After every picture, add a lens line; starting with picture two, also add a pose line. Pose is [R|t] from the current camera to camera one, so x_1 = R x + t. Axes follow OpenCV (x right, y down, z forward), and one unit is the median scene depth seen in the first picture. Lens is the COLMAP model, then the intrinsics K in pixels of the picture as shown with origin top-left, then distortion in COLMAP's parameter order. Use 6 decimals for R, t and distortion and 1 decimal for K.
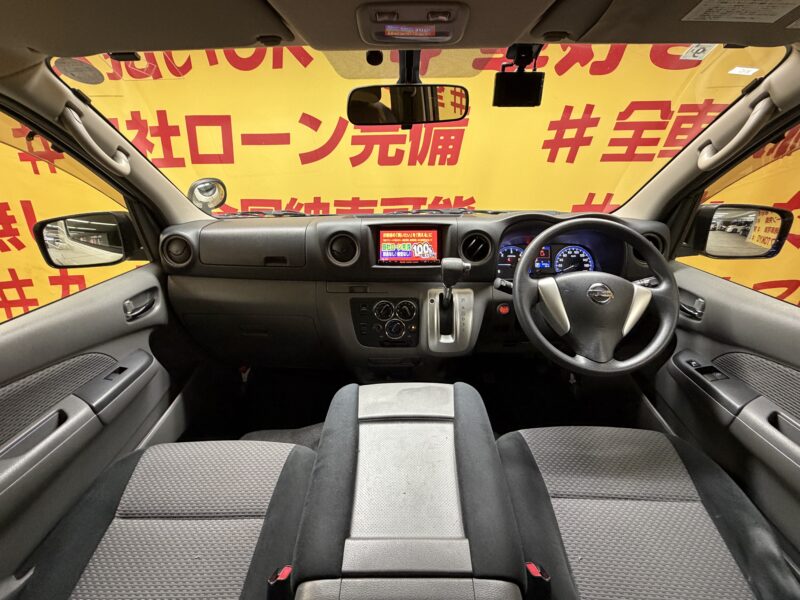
lens RADIAL K [[348.8, 0, 400.0], [0, 348.8, 300.0], [0, 0, 1]] dist [-0.003271, -0.000144]
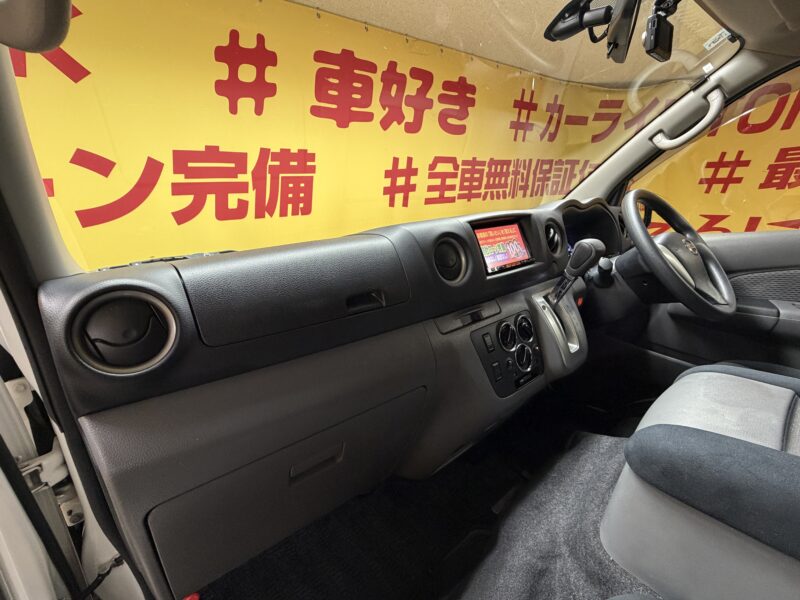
lens RADIAL K [[348.8, 0, 400.0], [0, 348.8, 300.0], [0, 0, 1]] dist [-0.003271, -0.000144]
pose [[0.756691, -0.205856, 0.620518, -0.279657], [0.333258, 0.938016, -0.095206, -0.020116], [-0.562457, 0.278834, 0.778391, 0.247034]]
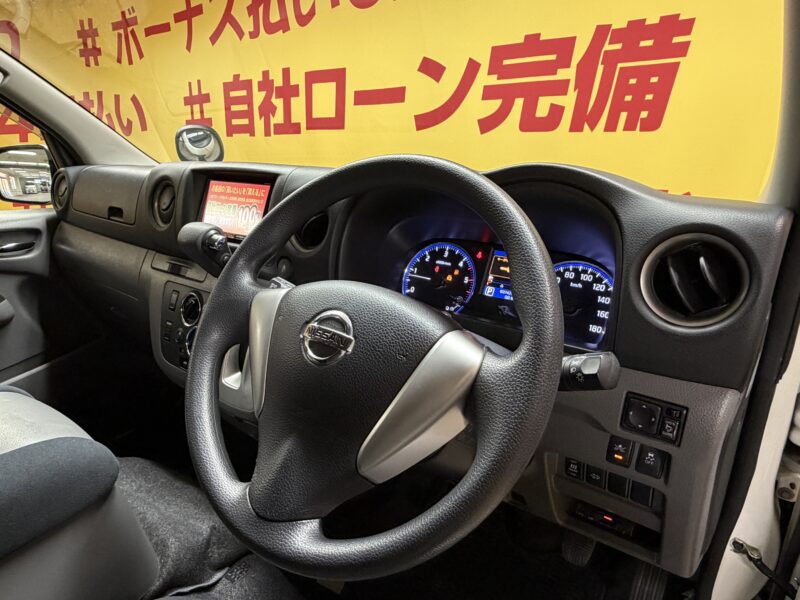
lens RADIAL K [[506.7, 0, 394.3], [0, 506.7, 298.2], [0, 0, 1]] dist [0.002334, -0.001176]
pose [[0.808711, 0.184426, -0.558546, 0.328003], [-0.243816, 0.969261, -0.032978, -0.020512], [0.535294, 0.162852, 0.828818, 0.202936]]
